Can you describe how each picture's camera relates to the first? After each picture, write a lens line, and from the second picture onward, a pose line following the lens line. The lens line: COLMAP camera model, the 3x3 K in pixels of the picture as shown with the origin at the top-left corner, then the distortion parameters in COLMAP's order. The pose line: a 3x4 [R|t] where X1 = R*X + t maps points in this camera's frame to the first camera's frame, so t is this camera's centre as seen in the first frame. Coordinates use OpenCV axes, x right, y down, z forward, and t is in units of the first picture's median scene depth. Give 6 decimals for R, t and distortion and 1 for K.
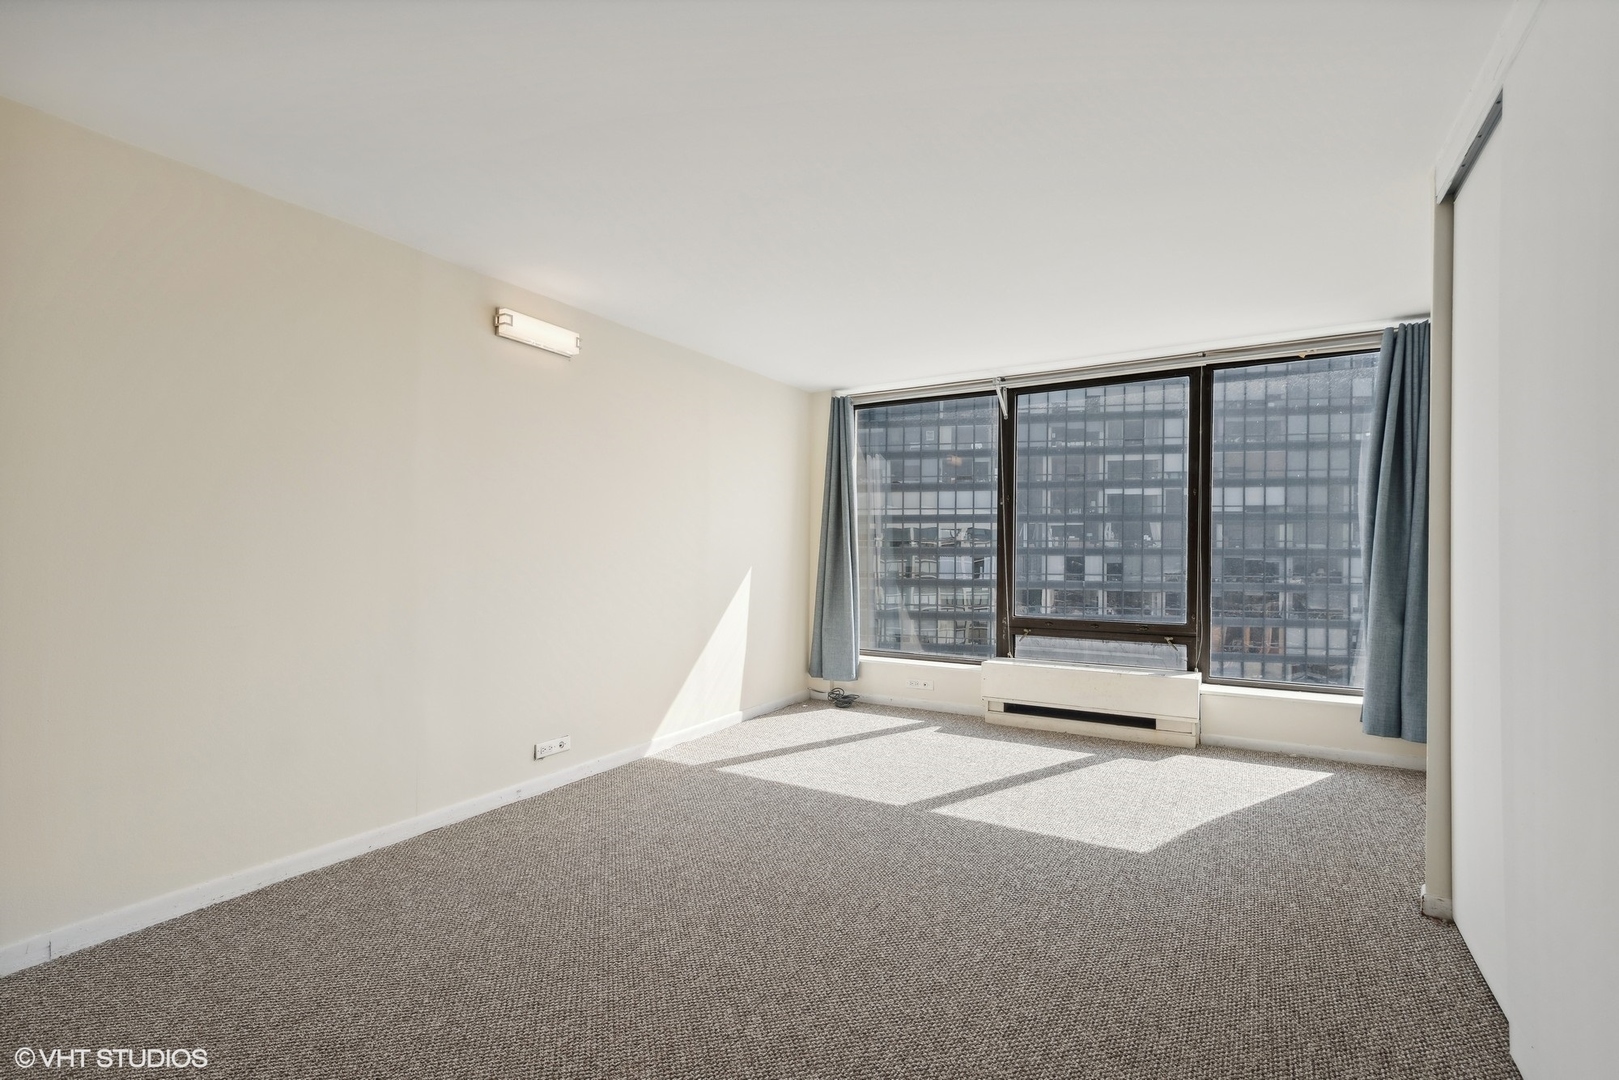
lens RADIAL K [[731.7, 0, 791.3], [0, 731.7, 552.4], [0, 0, 1]] dist [0.000776, -0.000238]
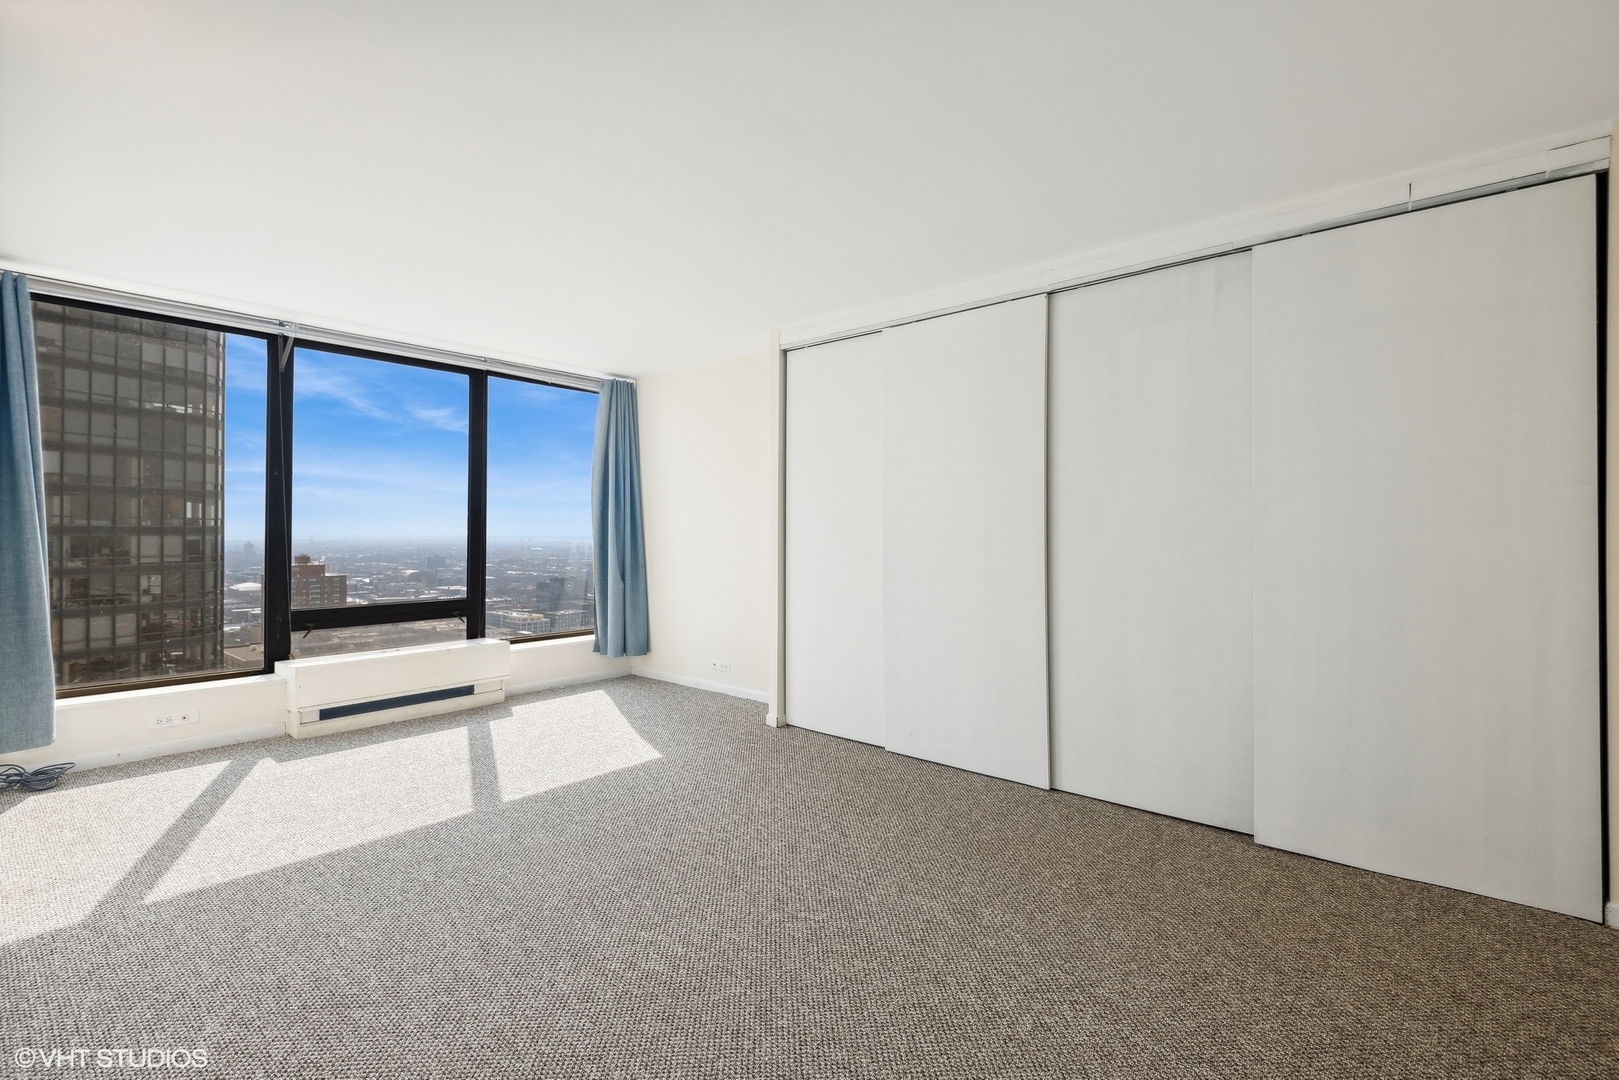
lens RADIAL K [[752.9, 0, 811.5], [0, 752.9, 528.1], [0, 0, 1]] dist [0.001518, -0.012414]
pose [[0.150285, 0.001091, 0.988642, -0.504936], [0.000904, 0.999999, -0.001241, -0.005836], [-0.988642, 0.001080, 0.150284, 0.305643]]
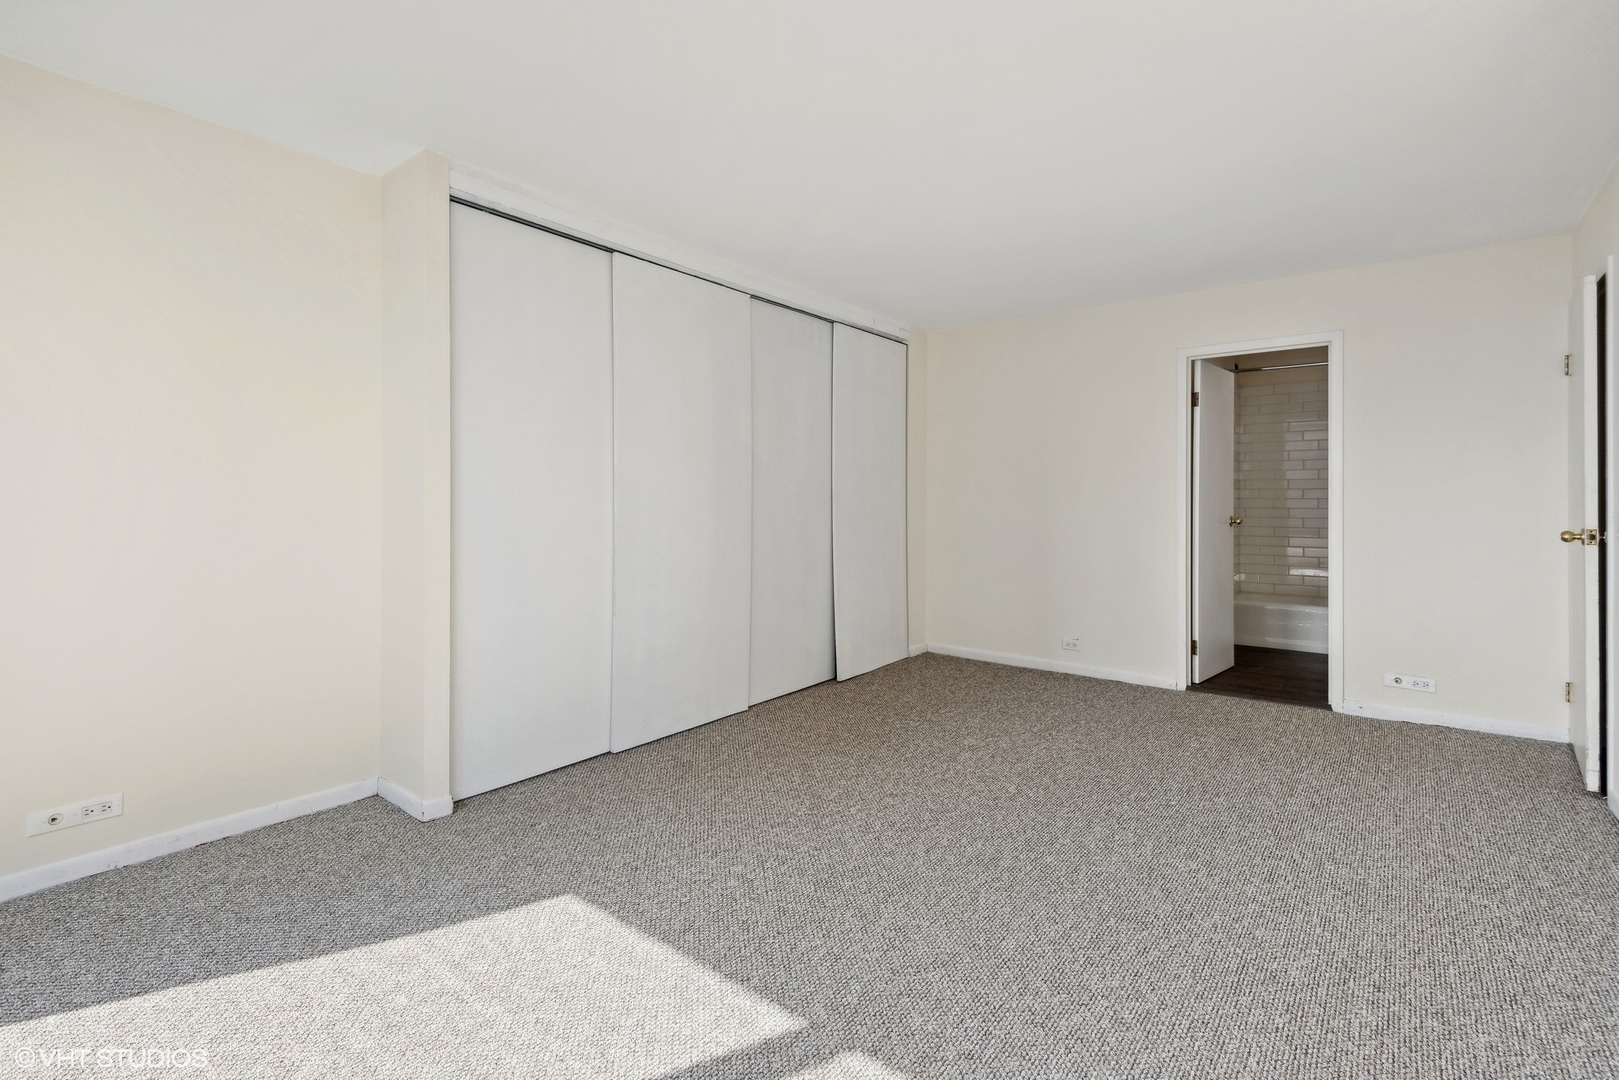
lens RADIAL K [[731.7, 0, 791.3], [0, 731.7, 552.4], [0, 0, 1]] dist [0.000776, -0.000238]
pose [[-0.993753, -0.009200, 0.111223, 0.097835], [-0.001667, 0.997709, 0.067631, 0.000286], [-0.111590, 0.067023, -0.991492, 1.012993]]
